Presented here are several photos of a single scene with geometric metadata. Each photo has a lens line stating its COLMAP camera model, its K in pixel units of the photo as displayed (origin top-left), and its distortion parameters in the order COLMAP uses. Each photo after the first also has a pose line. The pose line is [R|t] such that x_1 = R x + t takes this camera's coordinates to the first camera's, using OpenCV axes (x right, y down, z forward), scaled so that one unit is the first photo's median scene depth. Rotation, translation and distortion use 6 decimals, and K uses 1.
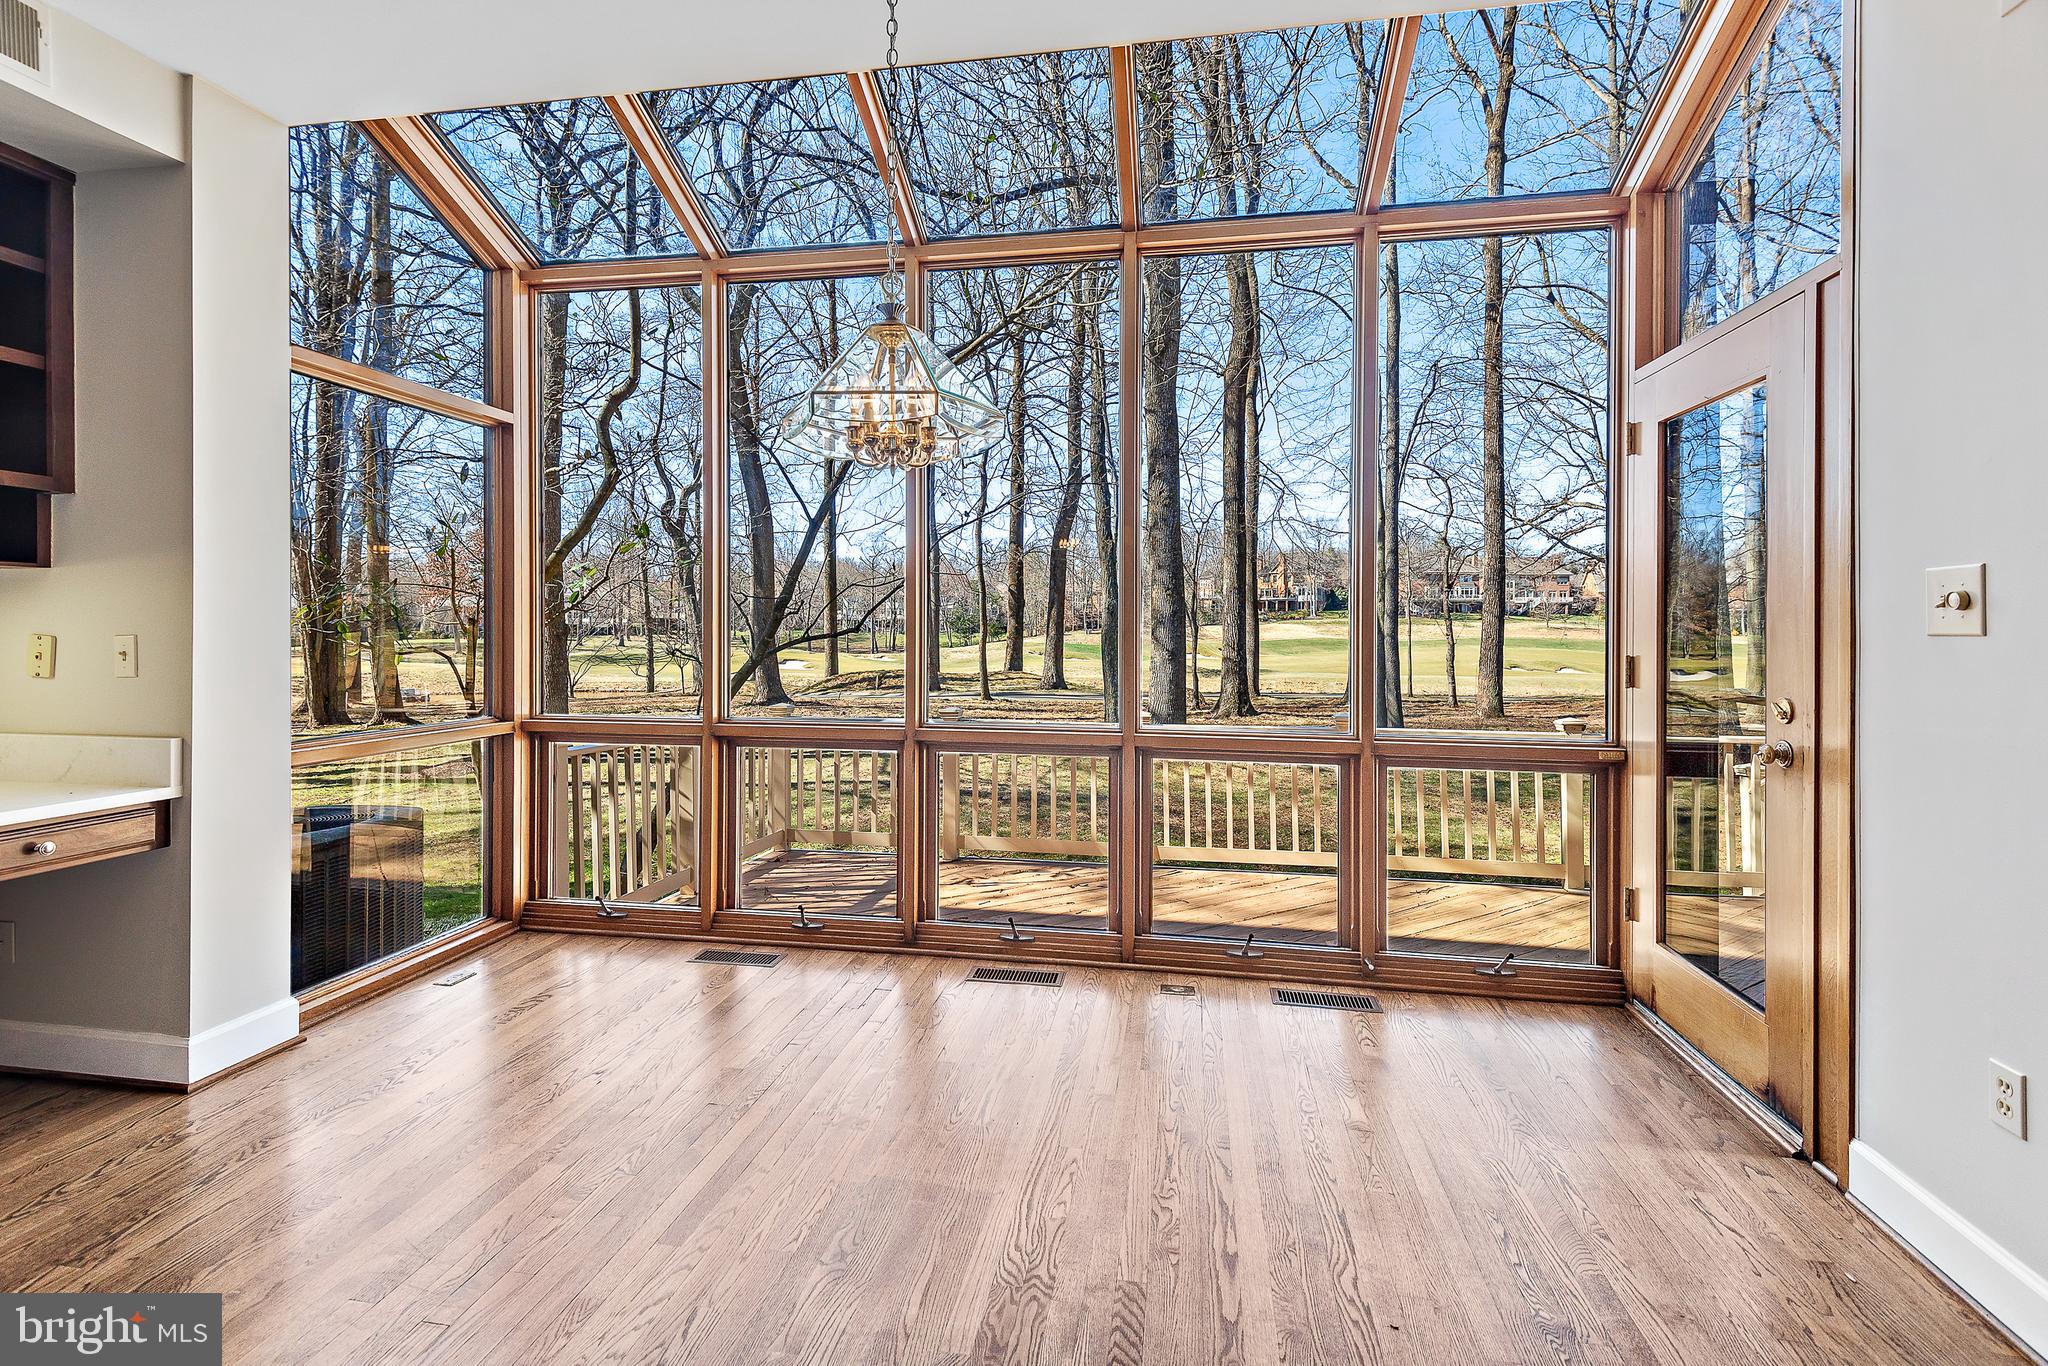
lens RADIAL K [[935.5, 0, 1028.0], [0, 935.5, 624.8], [0, 0, 1]] dist [0.027103, -0.010606]
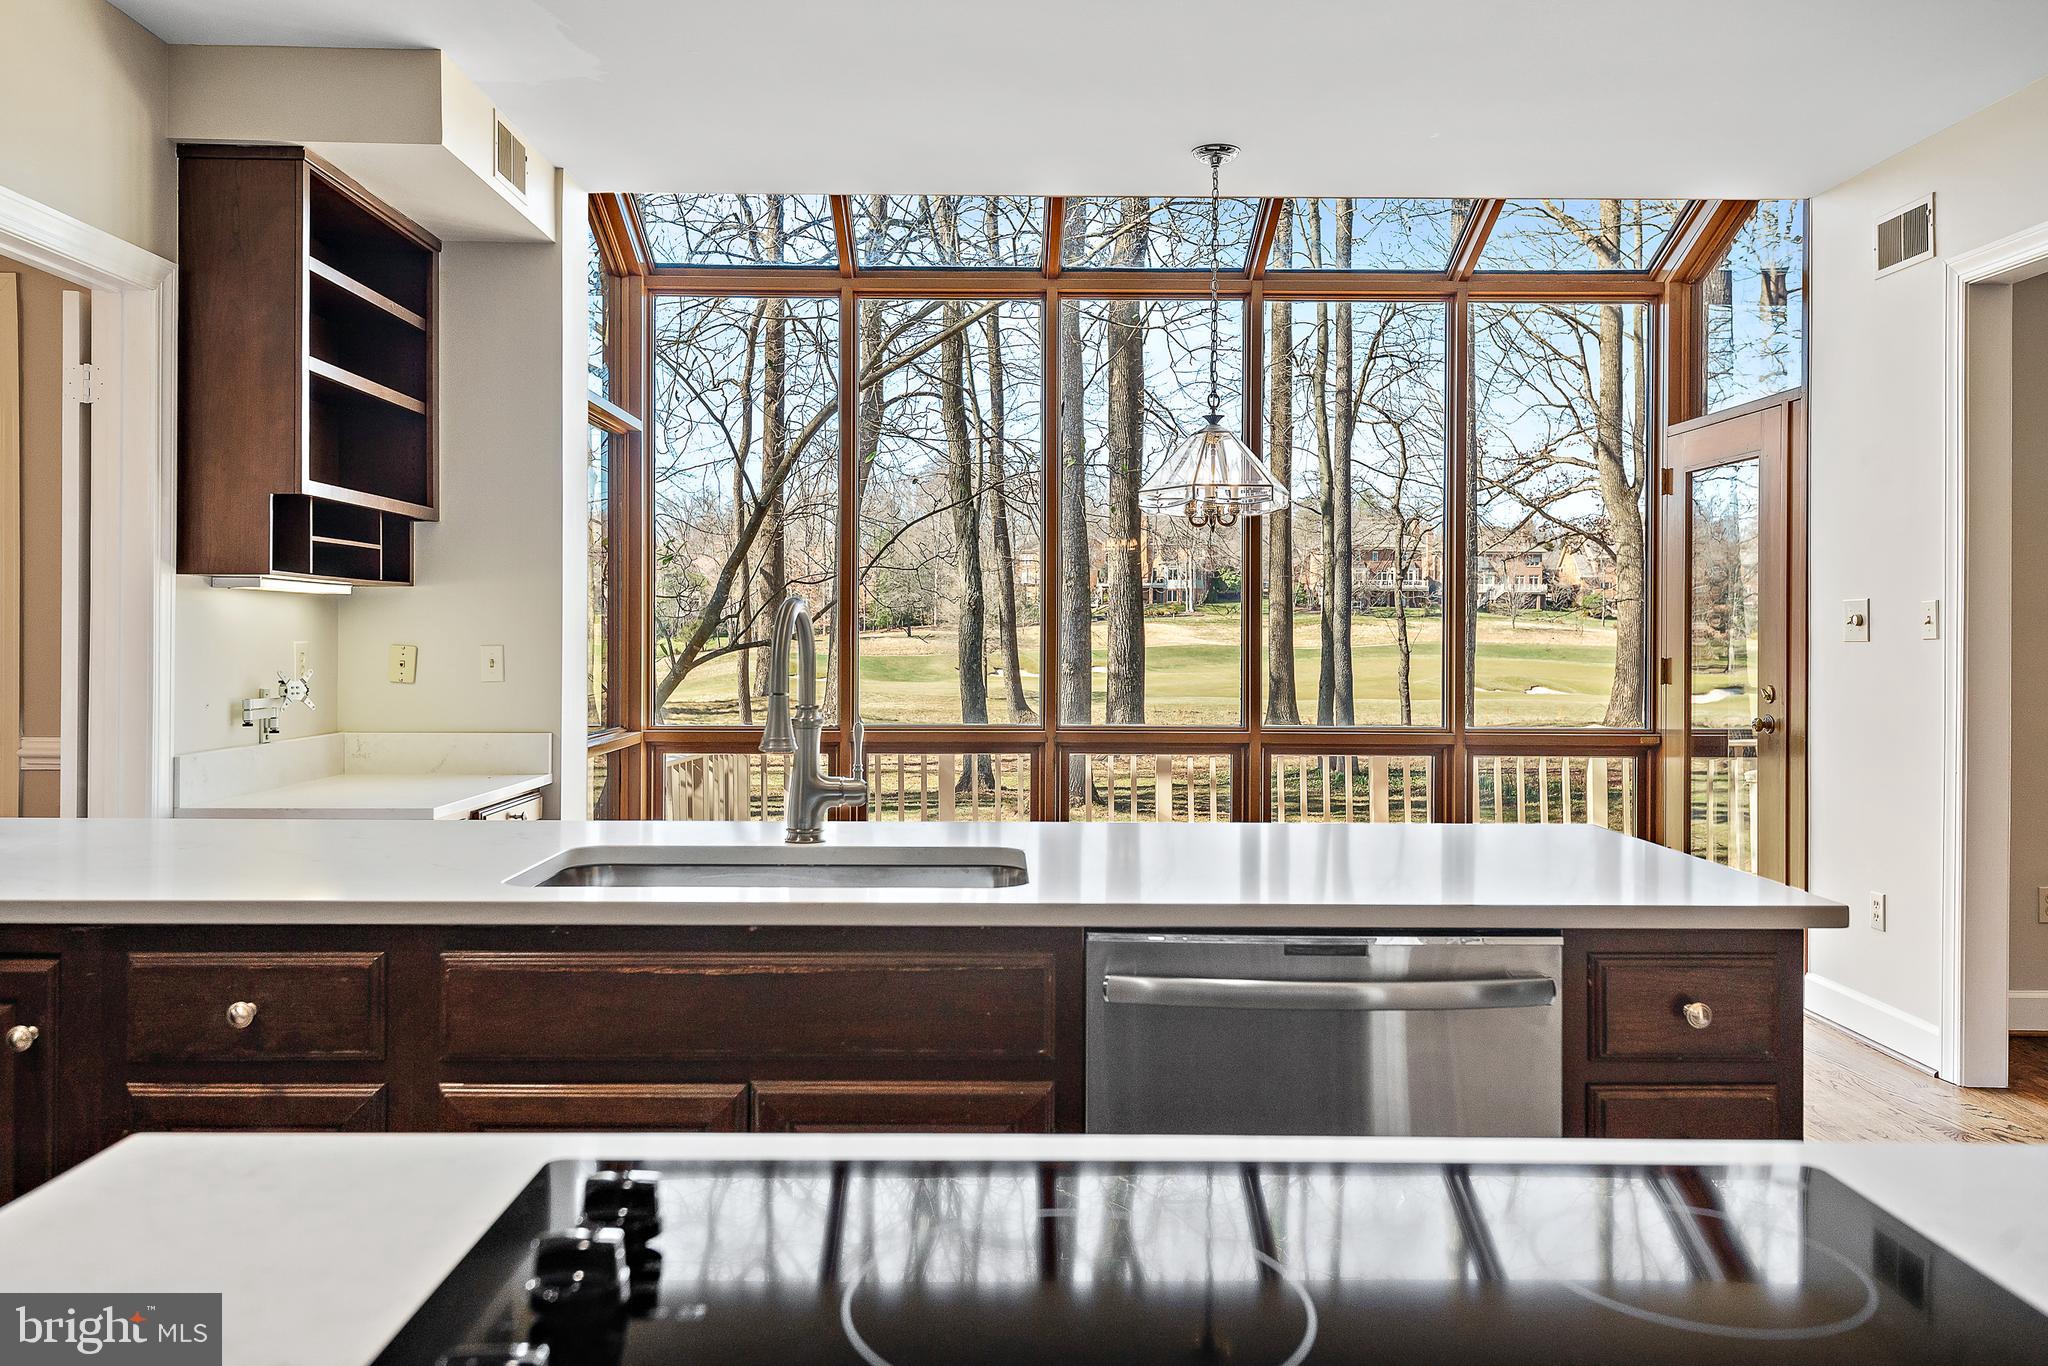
lens RADIAL K [[1505.0, 0, 1019.3], [0, 1505.0, 620.7], [0, 0, 1]] dist [0.040757, -0.002197]
pose [[0.981975, -0.000264, 0.189013, -0.315650], [0.000751, 0.999997, -0.002505, -0.006425], [-0.189012, 0.002602, 0.981971, -0.439077]]
